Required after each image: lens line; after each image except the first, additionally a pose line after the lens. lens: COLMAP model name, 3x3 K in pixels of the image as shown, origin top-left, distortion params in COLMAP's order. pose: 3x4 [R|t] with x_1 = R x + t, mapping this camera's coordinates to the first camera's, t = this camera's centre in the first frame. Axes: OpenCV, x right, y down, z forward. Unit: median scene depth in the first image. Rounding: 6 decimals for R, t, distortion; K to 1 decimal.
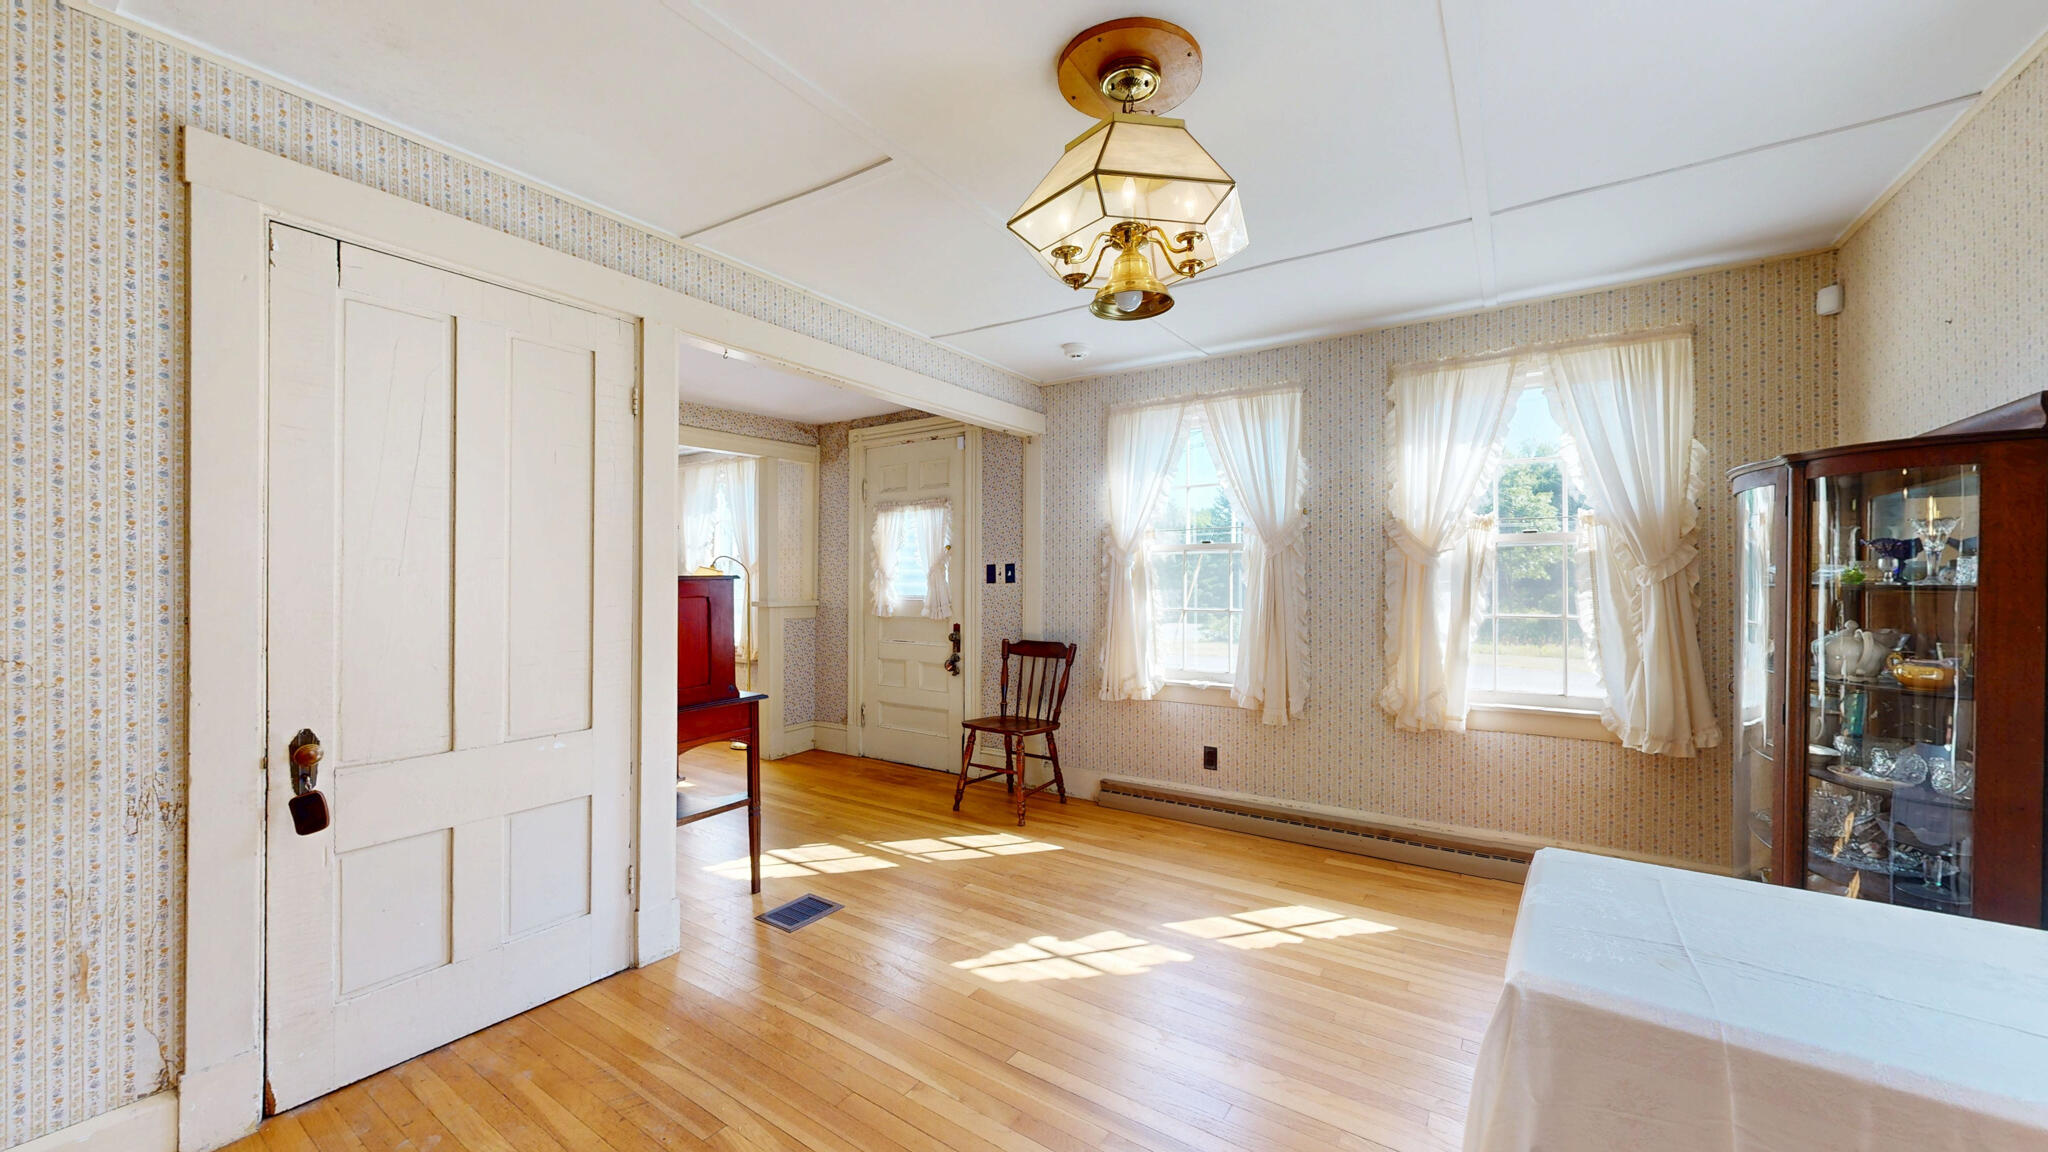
lens RADIAL K [[753.3, 0, 1027.7], [0, 753.3, 580.1], [0, 0, 1]] dist [0.001449, 0.000014]
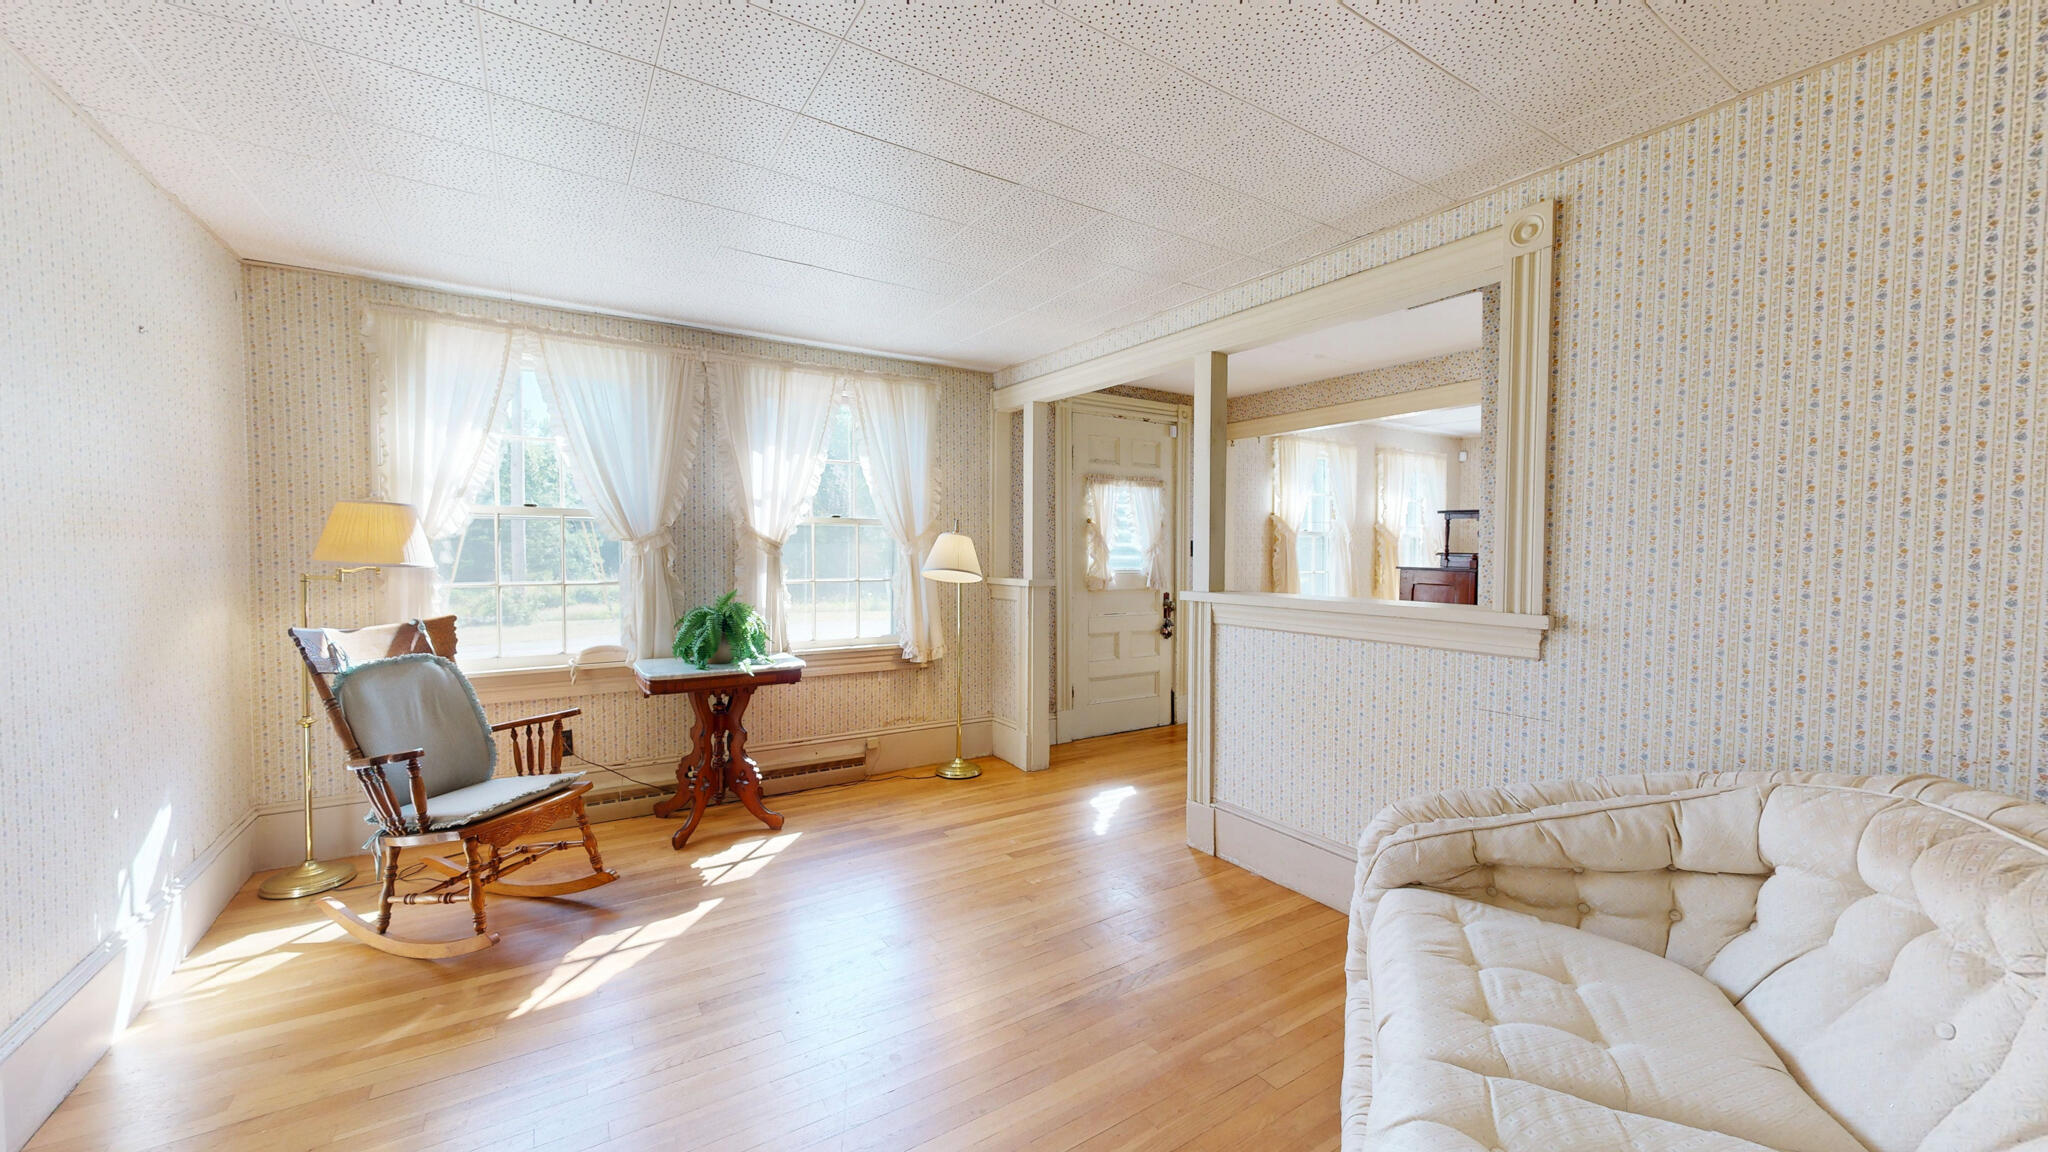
lens RADIAL K [[719.9, 0, 980.8], [0, 719.9, 579.2], [0, 0, 1]] dist [0.001260, -0.000112]
pose [[0.424430, -0.031541, 0.904911, -1.114392], [-0.003438, 0.999330, 0.036445, -0.000380], [-0.905454, -0.018580, 0.424037, 0.751573]]
